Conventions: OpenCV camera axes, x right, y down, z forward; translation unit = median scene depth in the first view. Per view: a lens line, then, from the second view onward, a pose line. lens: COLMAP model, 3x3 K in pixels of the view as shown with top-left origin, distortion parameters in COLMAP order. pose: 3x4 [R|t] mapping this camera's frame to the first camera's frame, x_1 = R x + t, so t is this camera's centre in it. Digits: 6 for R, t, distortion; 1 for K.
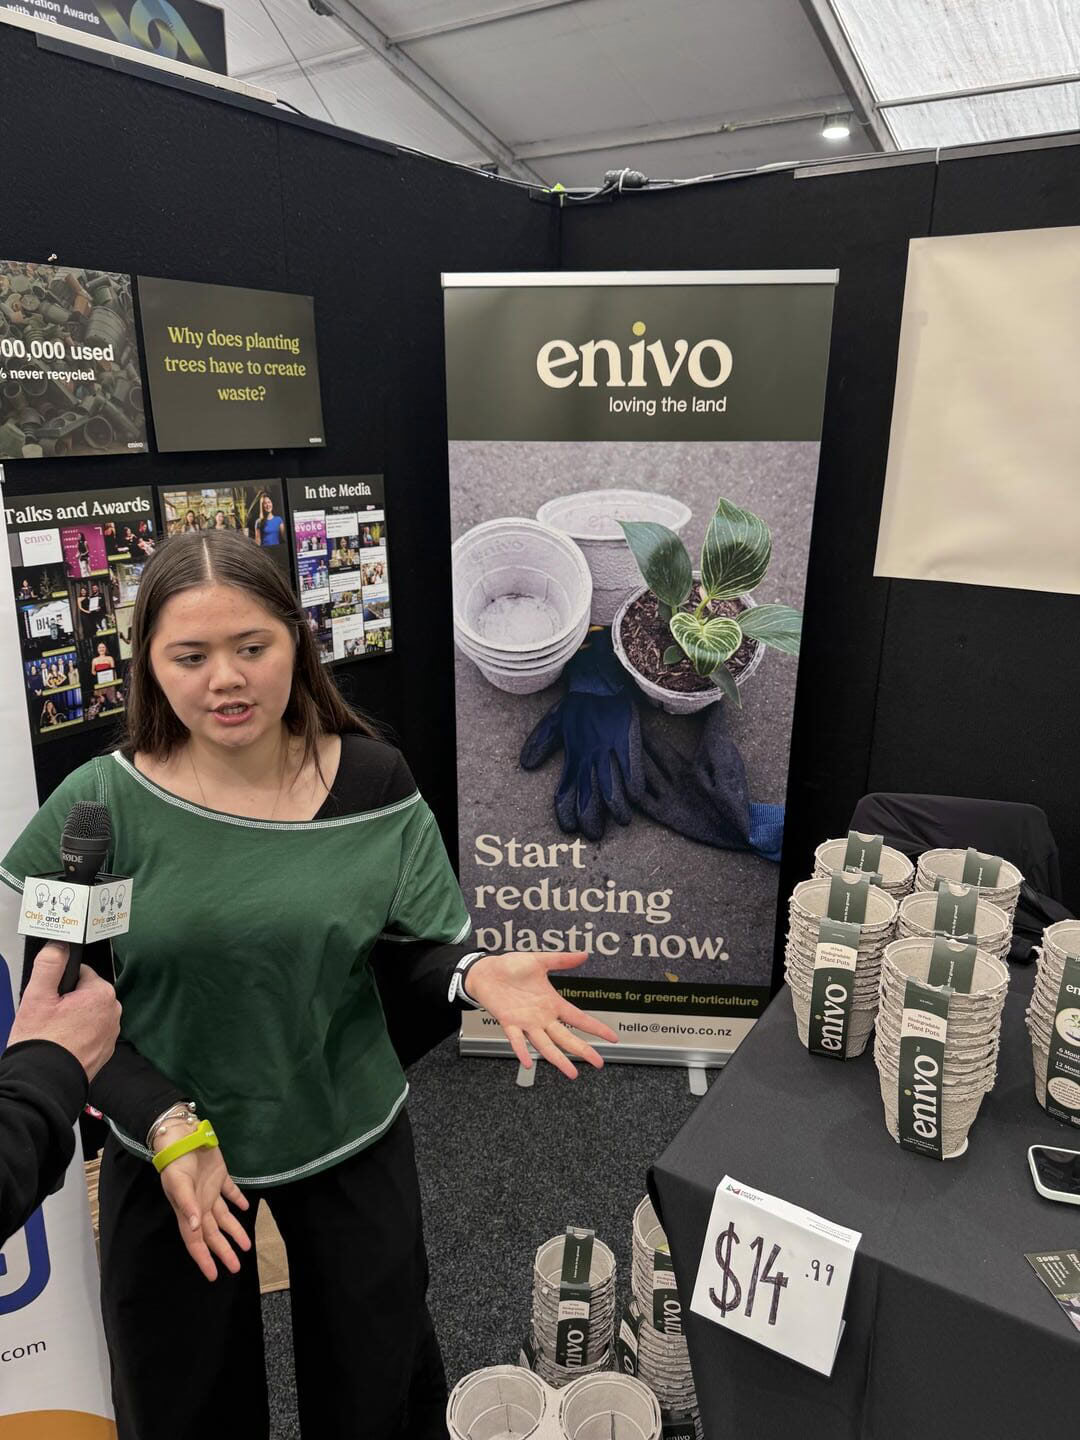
lens RADIAL K [[989.7, 0, 533.2], [0, 989.7, 723.5], [0, 0, 1]] dist [0.135499, -0.241679]
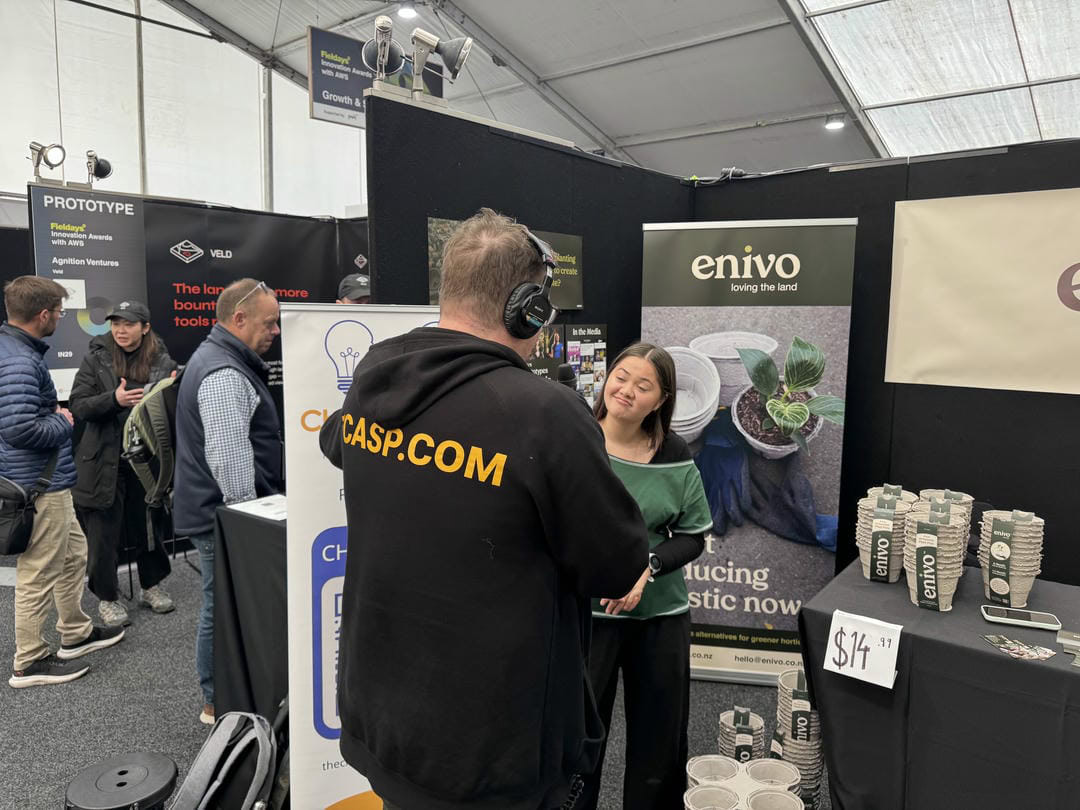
lens RADIAL K [[742.3, 0, 530.0], [0, 742.3, 401.9], [0, 0, 1]] dist [0.135499, -0.241679]
pose [[0.994271, 0.011060, -0.106317, -0.139105], [-0.030157, 0.983253, -0.179735, 0.146768], [0.102548, 0.181912, 0.977953, -0.350067]]
